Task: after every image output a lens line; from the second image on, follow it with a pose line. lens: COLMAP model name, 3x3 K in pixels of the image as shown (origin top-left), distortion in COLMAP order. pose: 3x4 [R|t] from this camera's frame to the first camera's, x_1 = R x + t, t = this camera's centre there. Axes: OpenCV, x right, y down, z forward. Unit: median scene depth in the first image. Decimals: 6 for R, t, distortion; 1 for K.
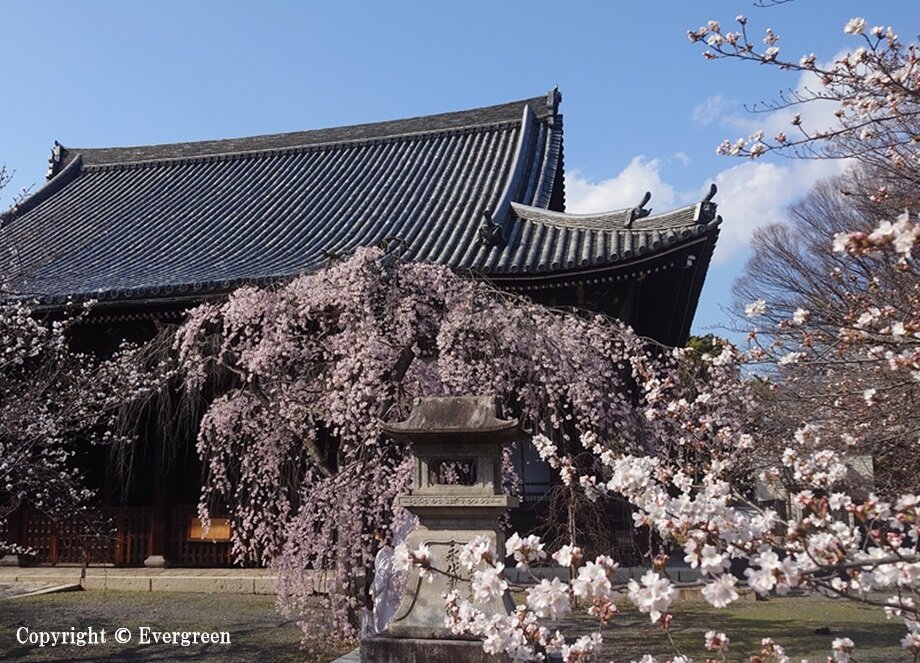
lens RADIAL K [[945.1, 0, 460.6], [0, 945.1, 313.2], [0, 0, 1]] dist [-0.173270, 0.646449]
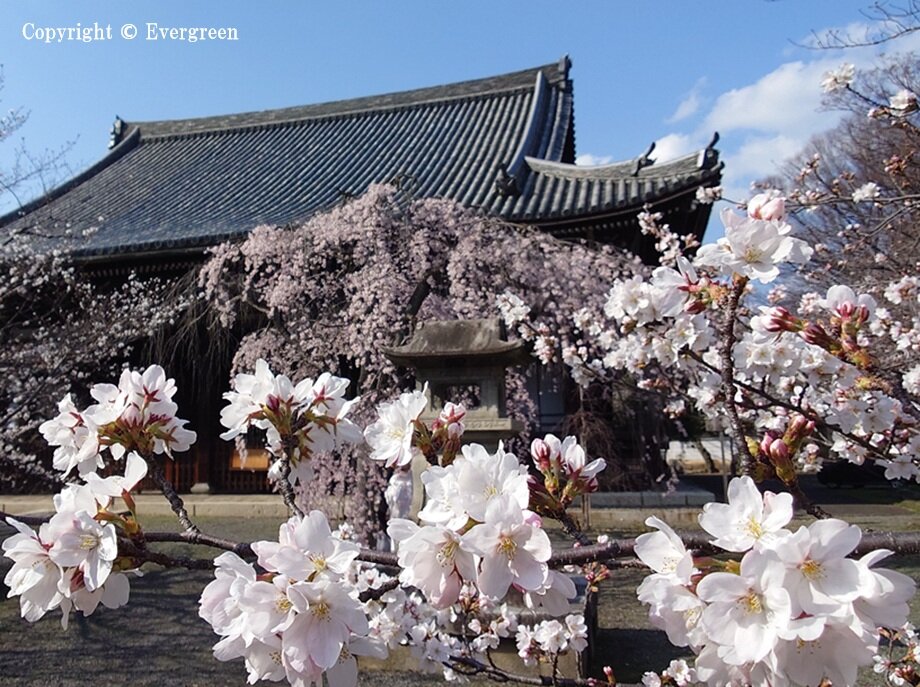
lens RADIAL K [[647.3, 0, 495.4], [0, 647.3, 343.6], [0, 0, 1]] dist [-0.111923, 0.197359]
pose [[0.999067, -0.014749, -0.040601, 0.047246], [0.016076, 0.999341, 0.032559, 0.073769], [0.040094, -0.033181, 0.998645, 0.263047]]
